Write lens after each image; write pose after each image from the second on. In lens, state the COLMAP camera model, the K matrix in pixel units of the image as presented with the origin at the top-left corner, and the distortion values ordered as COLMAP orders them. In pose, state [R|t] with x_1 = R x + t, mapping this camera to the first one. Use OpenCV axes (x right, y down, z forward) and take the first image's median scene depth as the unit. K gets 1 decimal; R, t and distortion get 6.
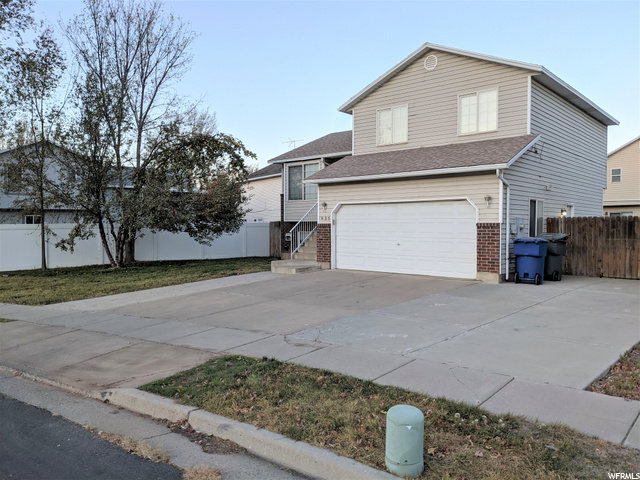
lens RADIAL K [[505.6, 0, 320.4], [0, 505.6, 237.7], [0, 0, 1]] dist [0.003679, -0.000116]
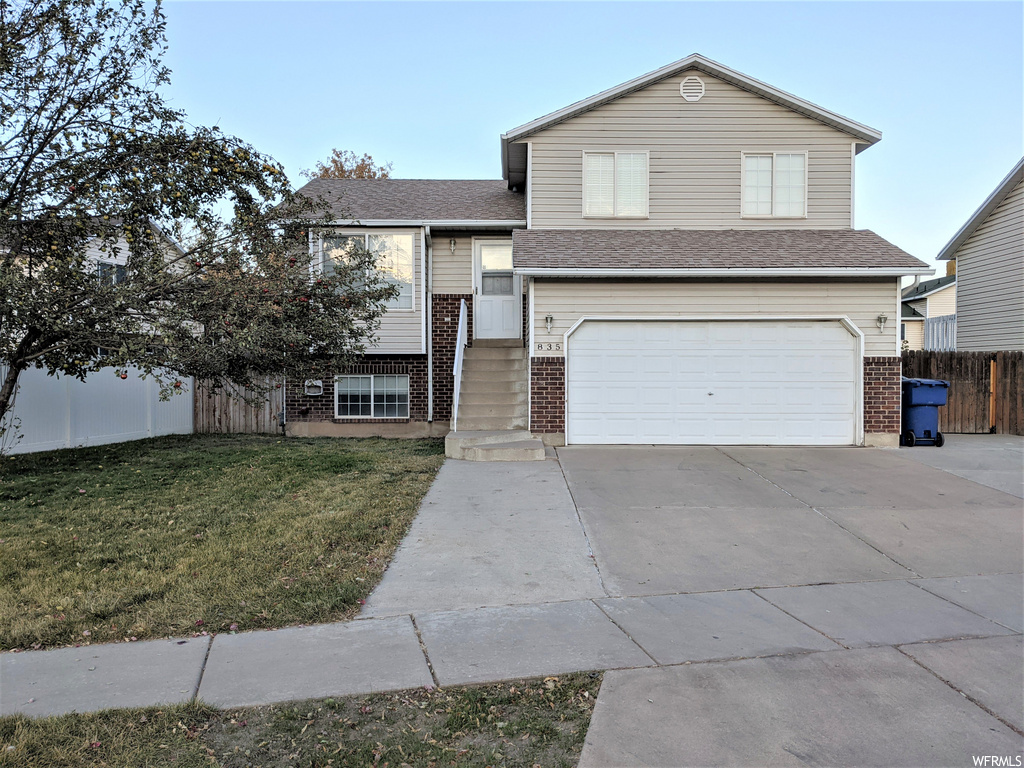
lens RADIAL K [[809.0, 0, 514.9], [0, 809.0, 389.5], [0, 0, 1]] dist [0.003679, -0.000116]
pose [[0.743885, -0.012603, 0.668189, -0.594435], [0.014563, 0.999890, 0.002646, 0.002379], [-0.668149, 0.007762, 0.743987, 0.444580]]
